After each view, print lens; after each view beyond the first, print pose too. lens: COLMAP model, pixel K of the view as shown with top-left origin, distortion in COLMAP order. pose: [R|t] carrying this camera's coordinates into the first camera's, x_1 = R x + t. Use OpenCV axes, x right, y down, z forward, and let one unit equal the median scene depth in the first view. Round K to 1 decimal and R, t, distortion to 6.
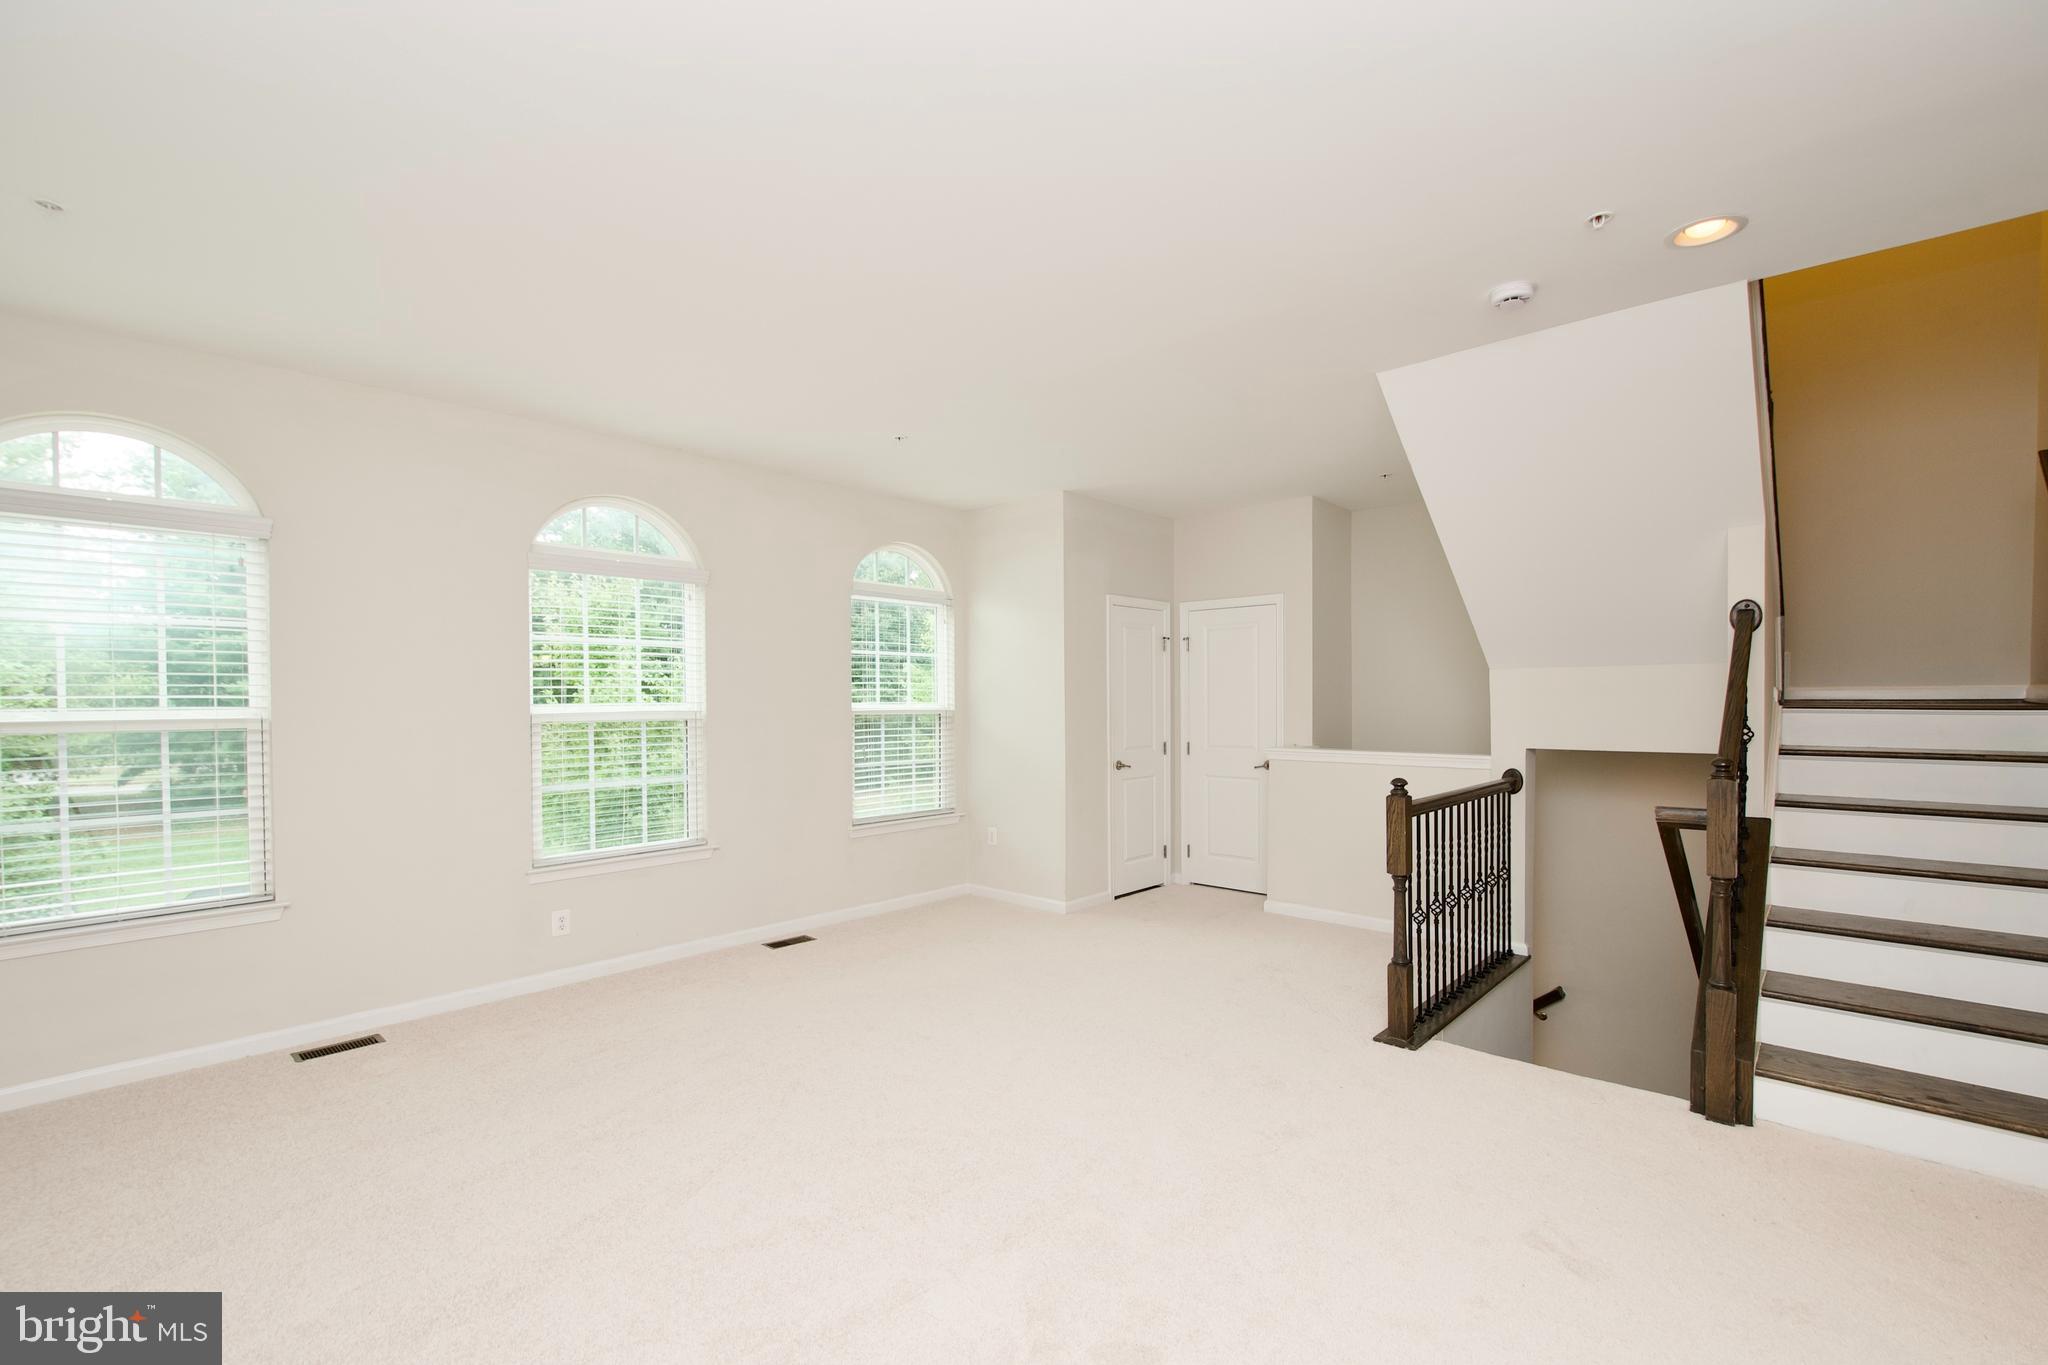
lens RADIAL K [[929.0, 0, 1037.9], [0, 929.0, 707.5], [0, 0, 1]] dist [0.008031, 0.000497]
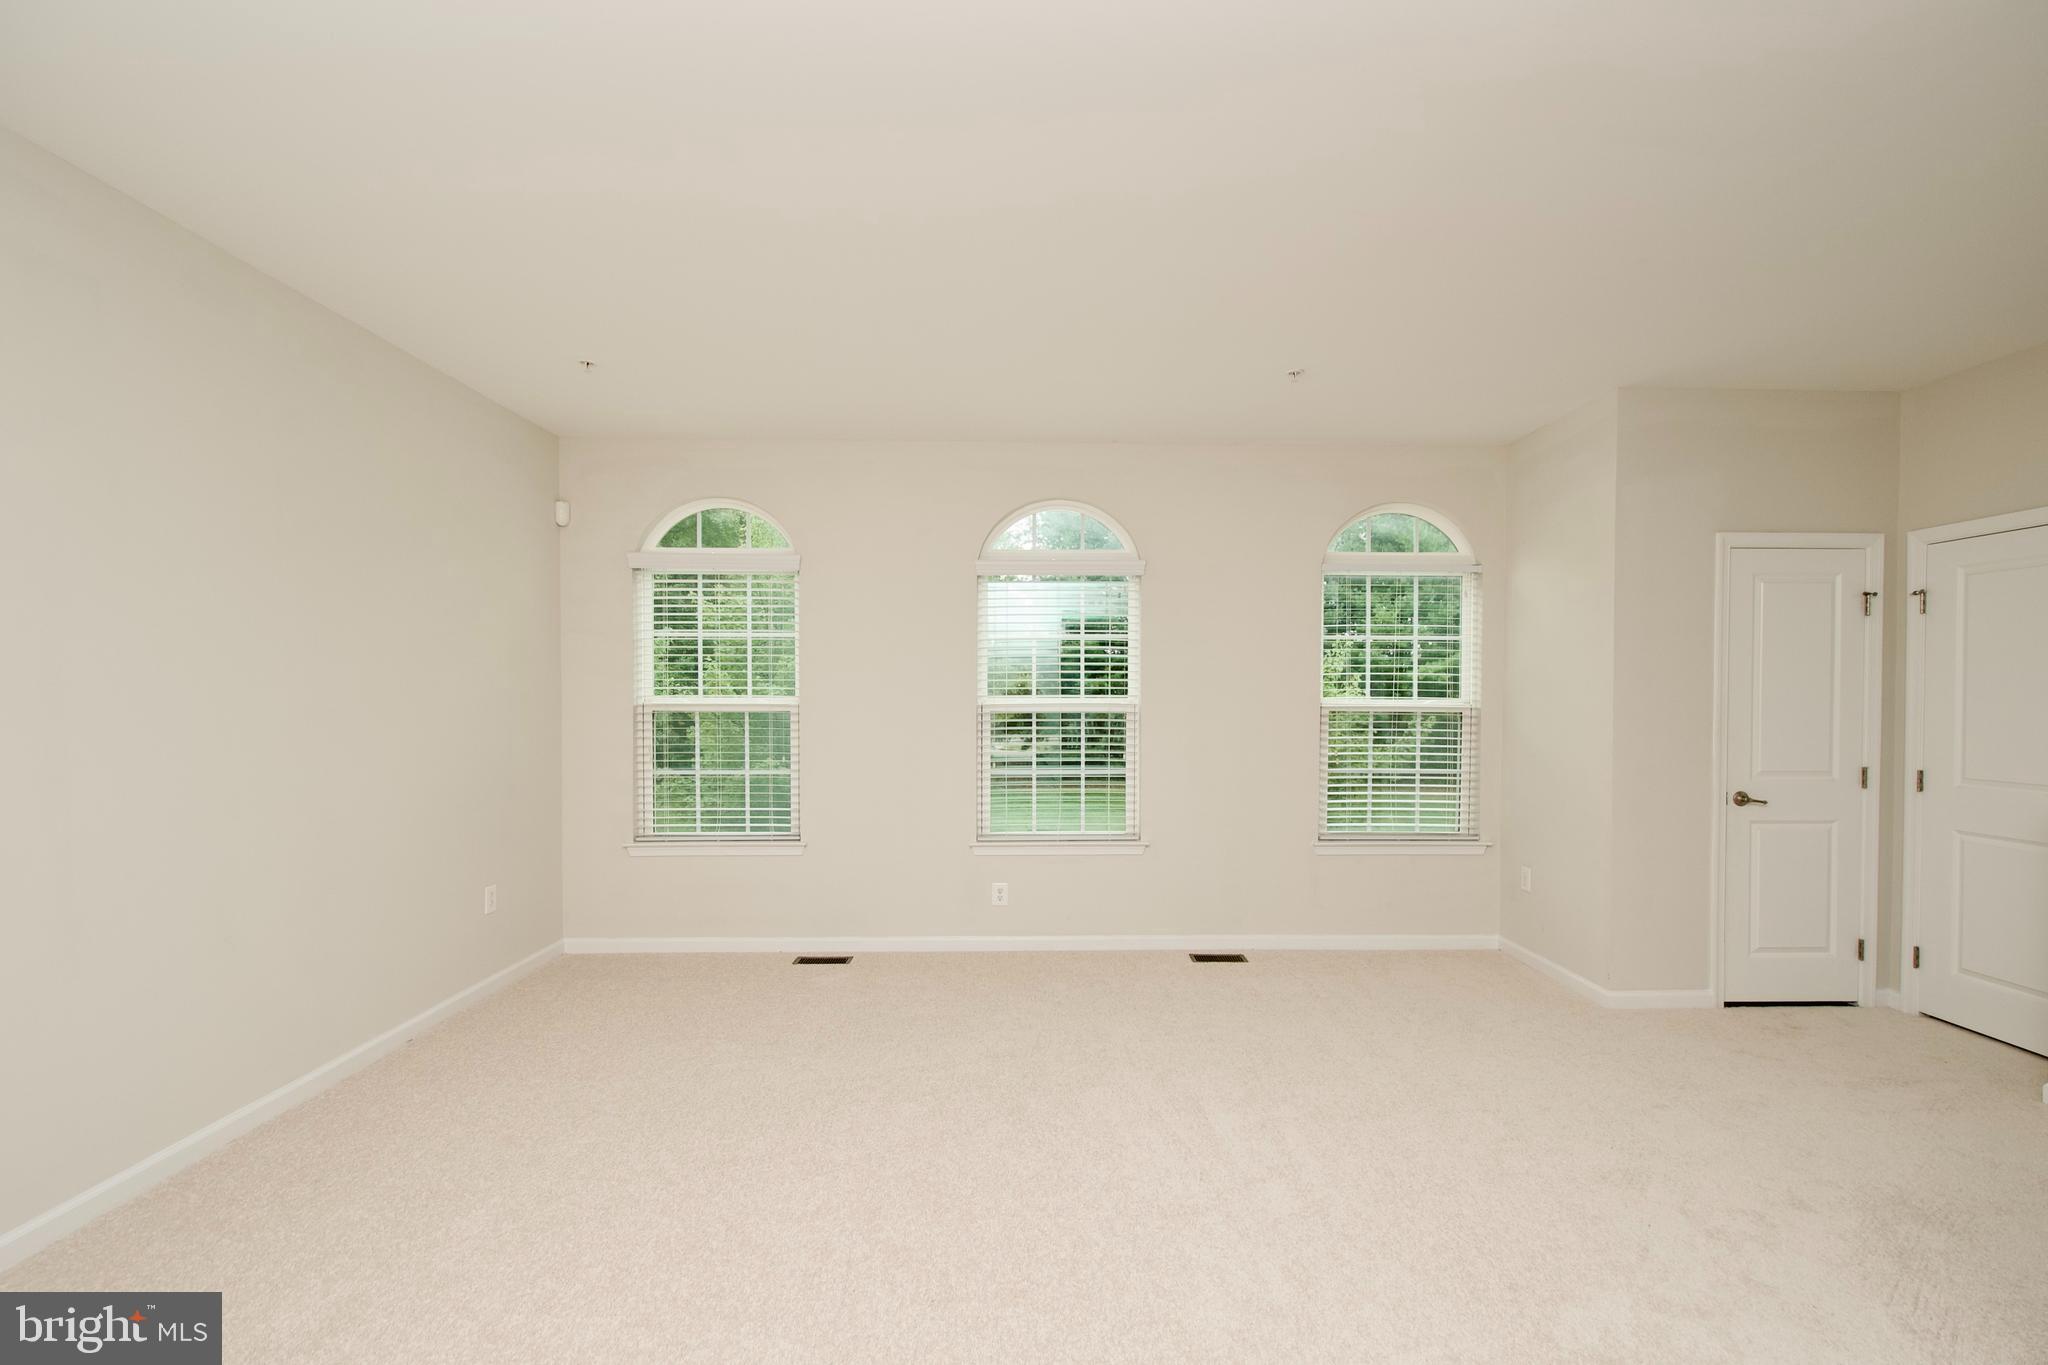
lens RADIAL K [[884.7, 0, 1024.8], [0, 884.7, 704.7], [0, 0, 1]] dist [0.000580, 0.000351]
pose [[0.678060, 0.015952, -0.734833, 0.191252], [-0.011871, 0.999872, 0.010751, -0.003135], [0.734910, 0.001433, 0.678163, 0.216774]]
